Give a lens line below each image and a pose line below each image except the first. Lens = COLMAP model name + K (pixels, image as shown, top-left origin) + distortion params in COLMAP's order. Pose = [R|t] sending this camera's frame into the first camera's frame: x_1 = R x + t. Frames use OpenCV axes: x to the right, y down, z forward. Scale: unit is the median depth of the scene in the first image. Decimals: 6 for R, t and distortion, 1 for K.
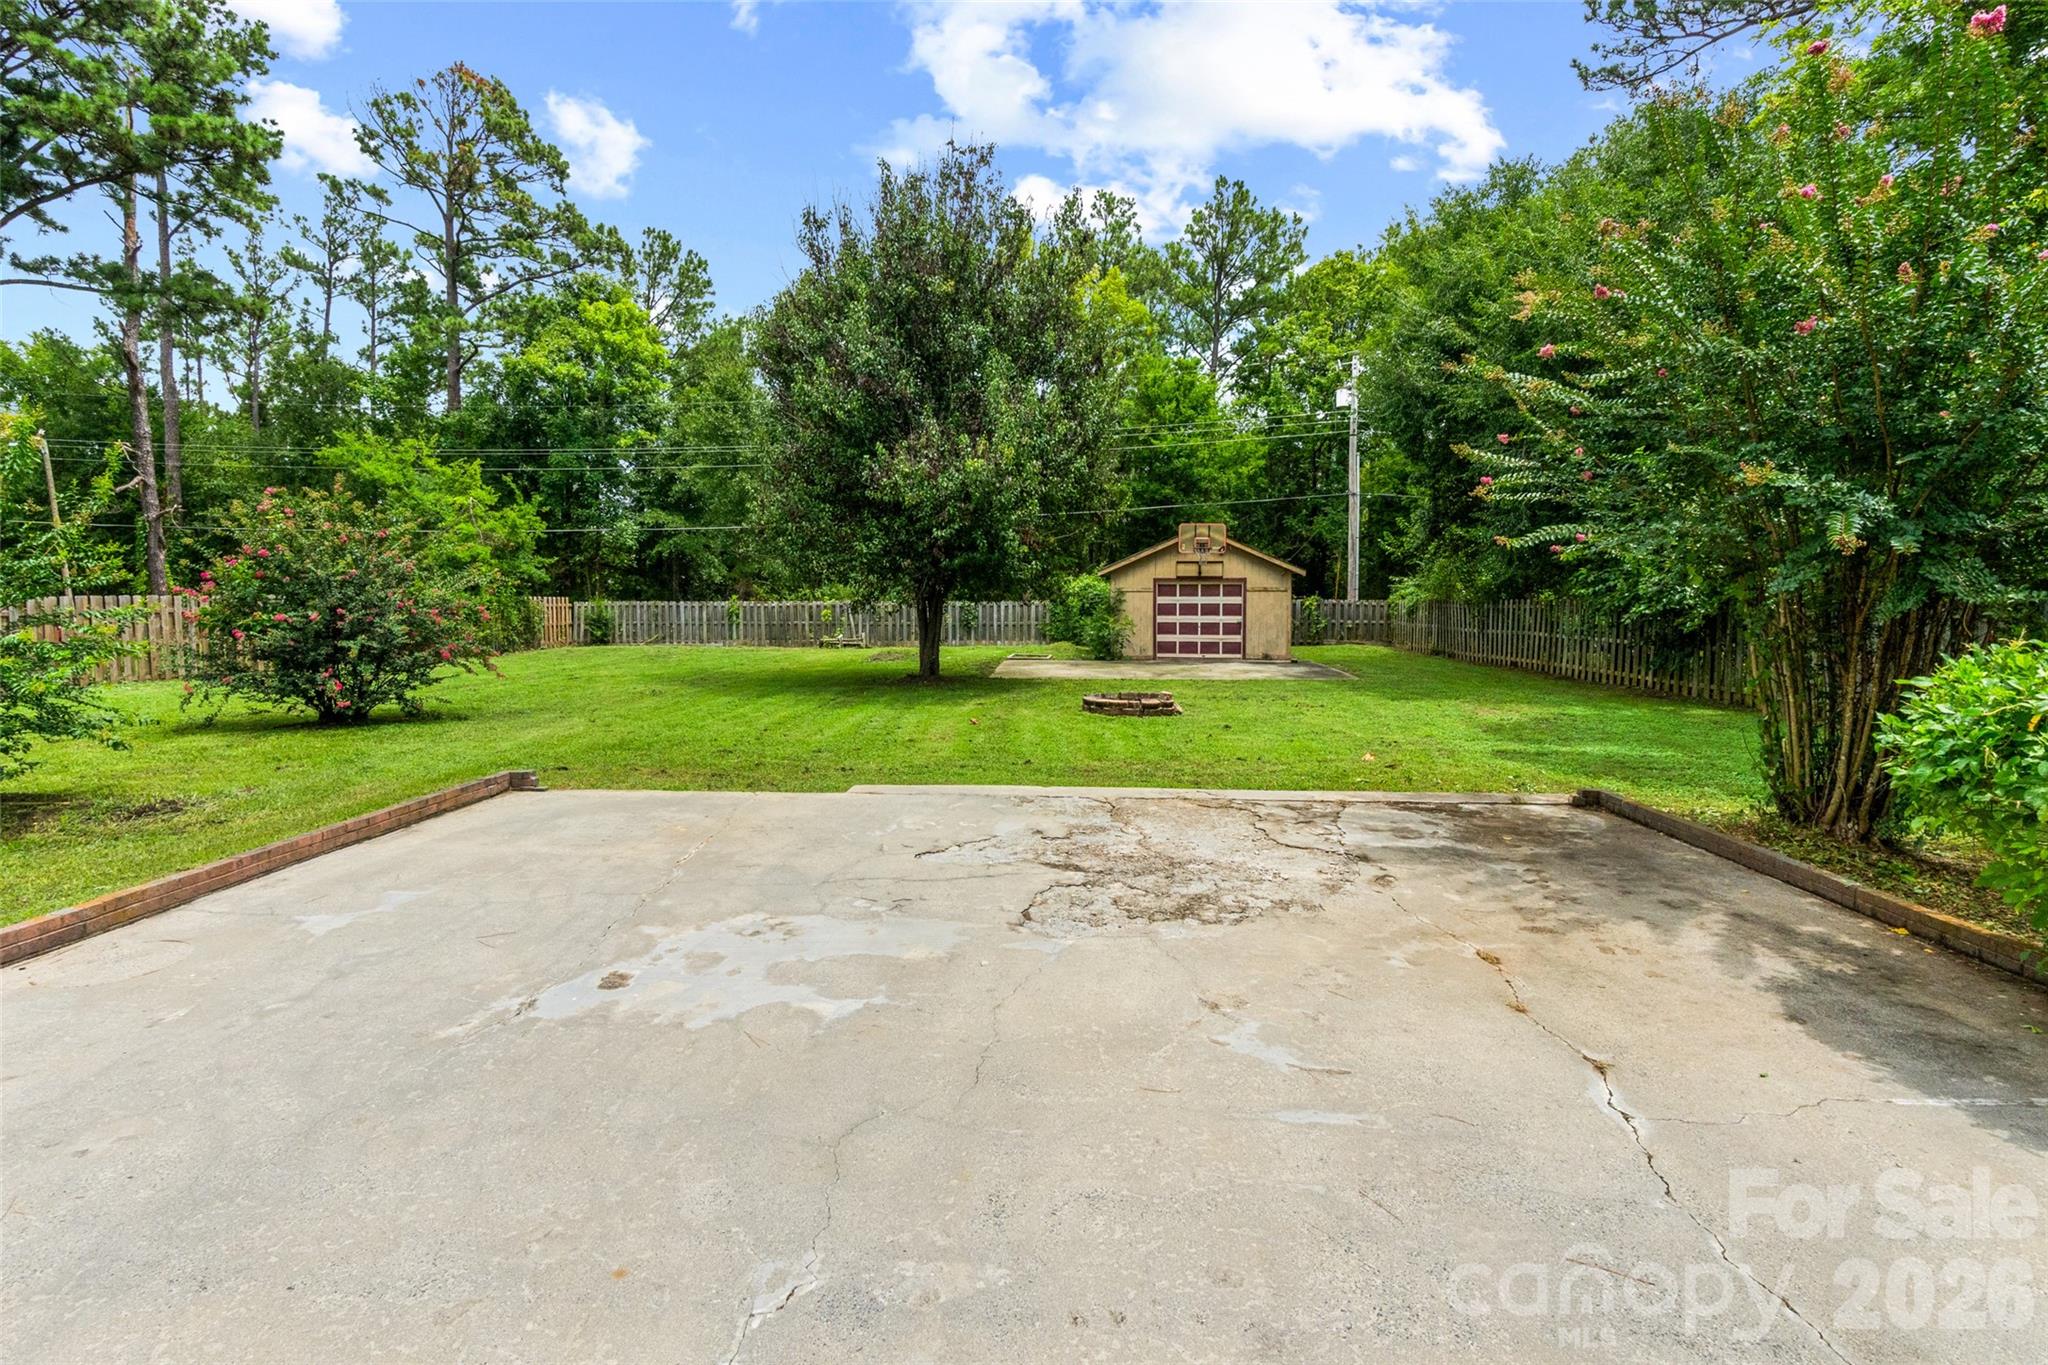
lens RADIAL K [[953.1, 0, 1027.1], [0, 953.1, 672.2], [0, 0, 1]] dist [-0.011988, 0.001123]
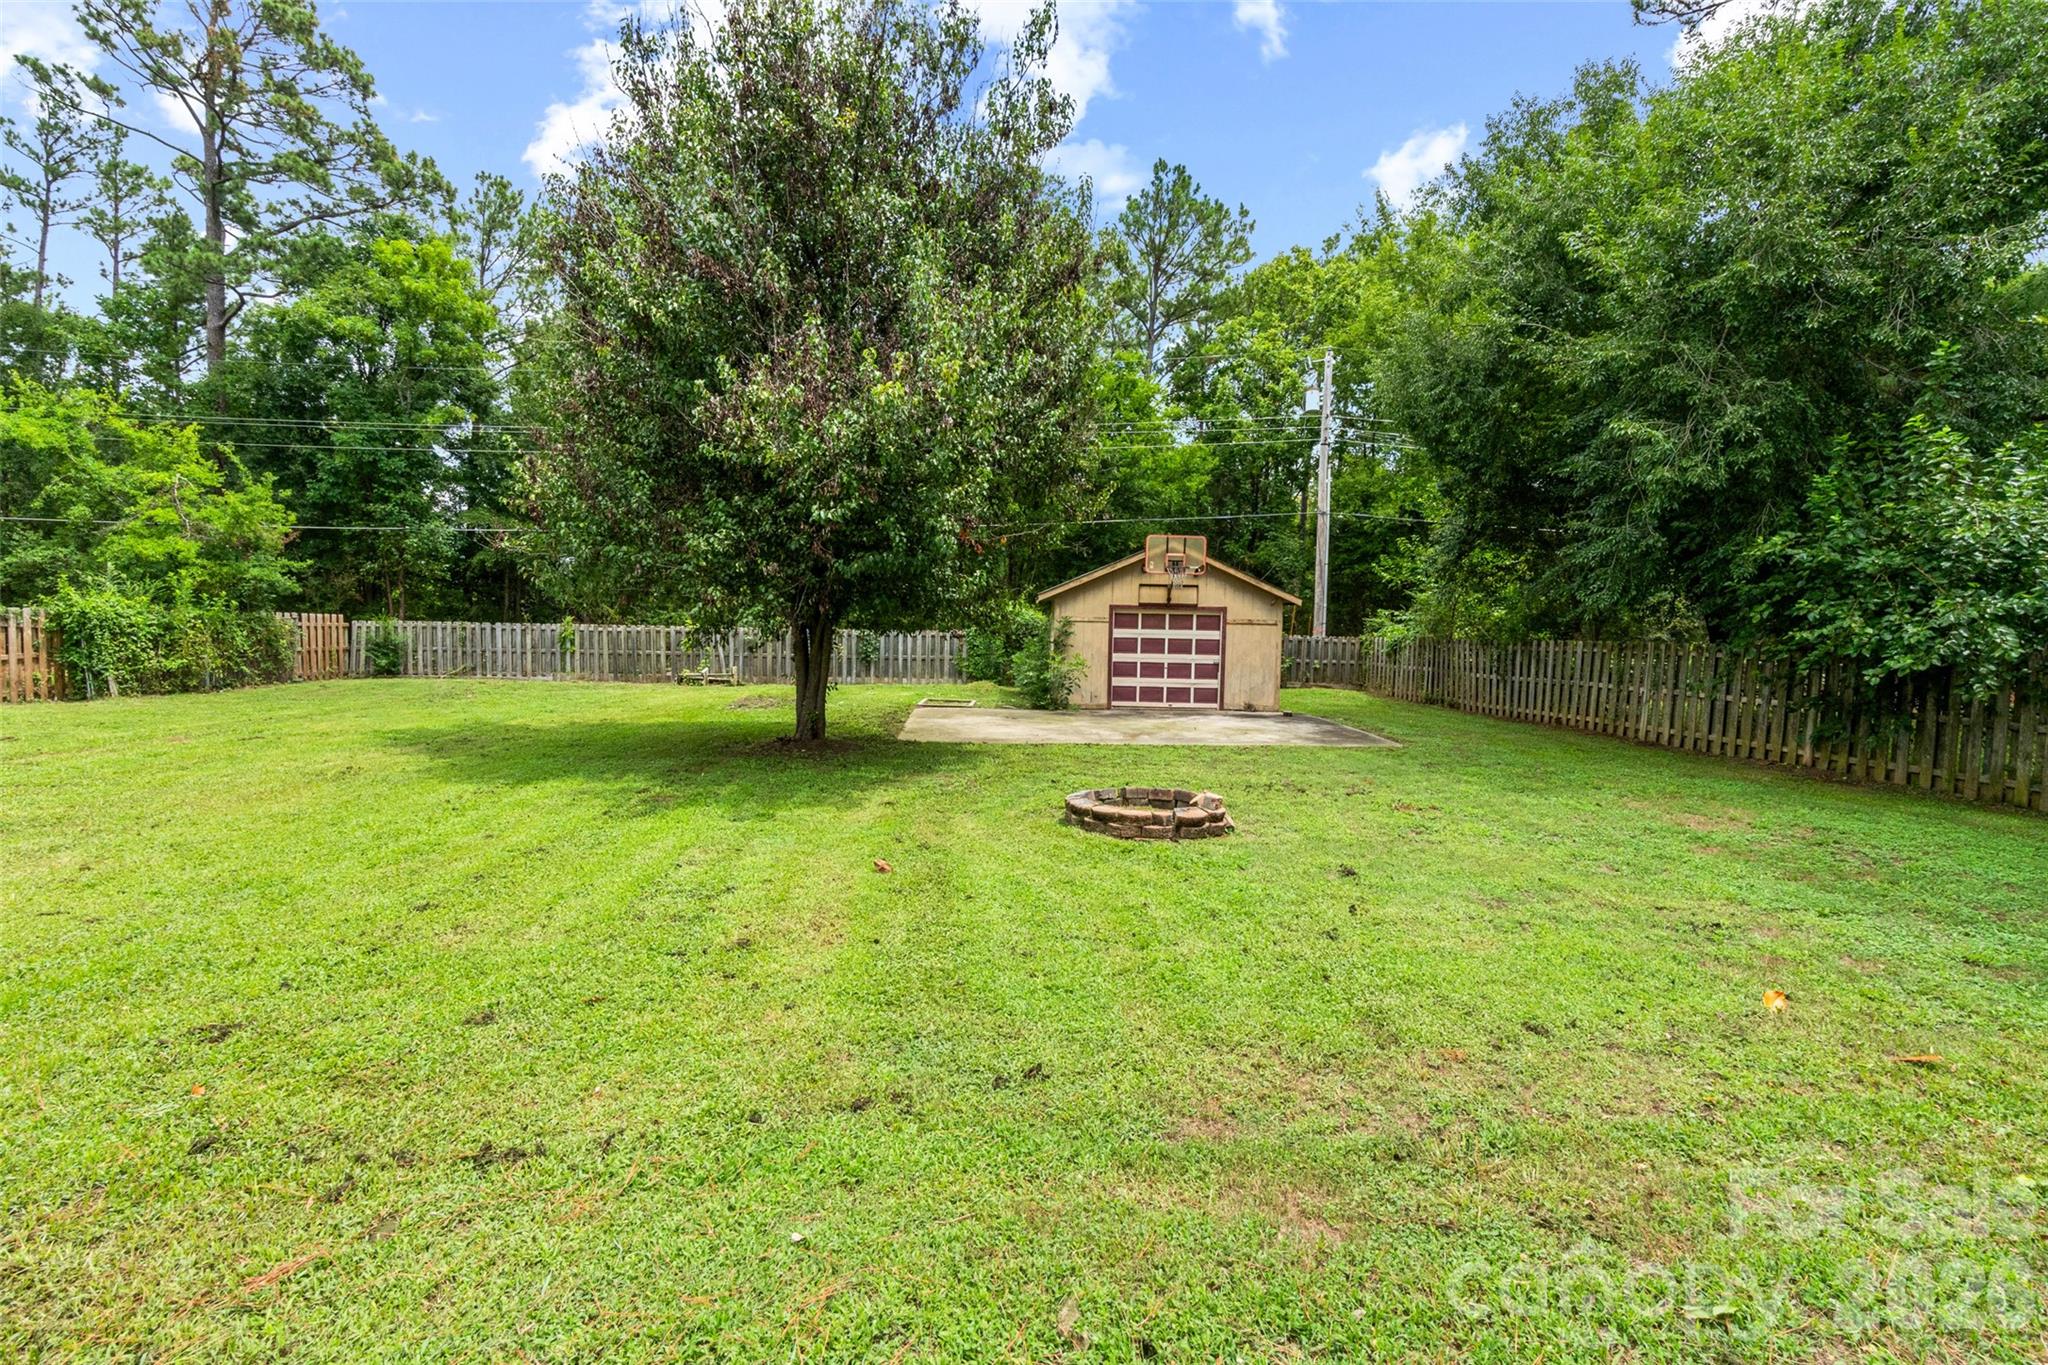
lens RADIAL K [[953.1, 0, 1032.6], [0, 953.1, 684.1], [0, 0, 1]] dist [-0.011988, 0.001123]
pose [[0.993582, 0.012517, 0.112416, -0.012415], [-0.010512, 0.999775, -0.018418, -0.014081], [-0.112621, 0.017118, 0.993491, 0.172552]]
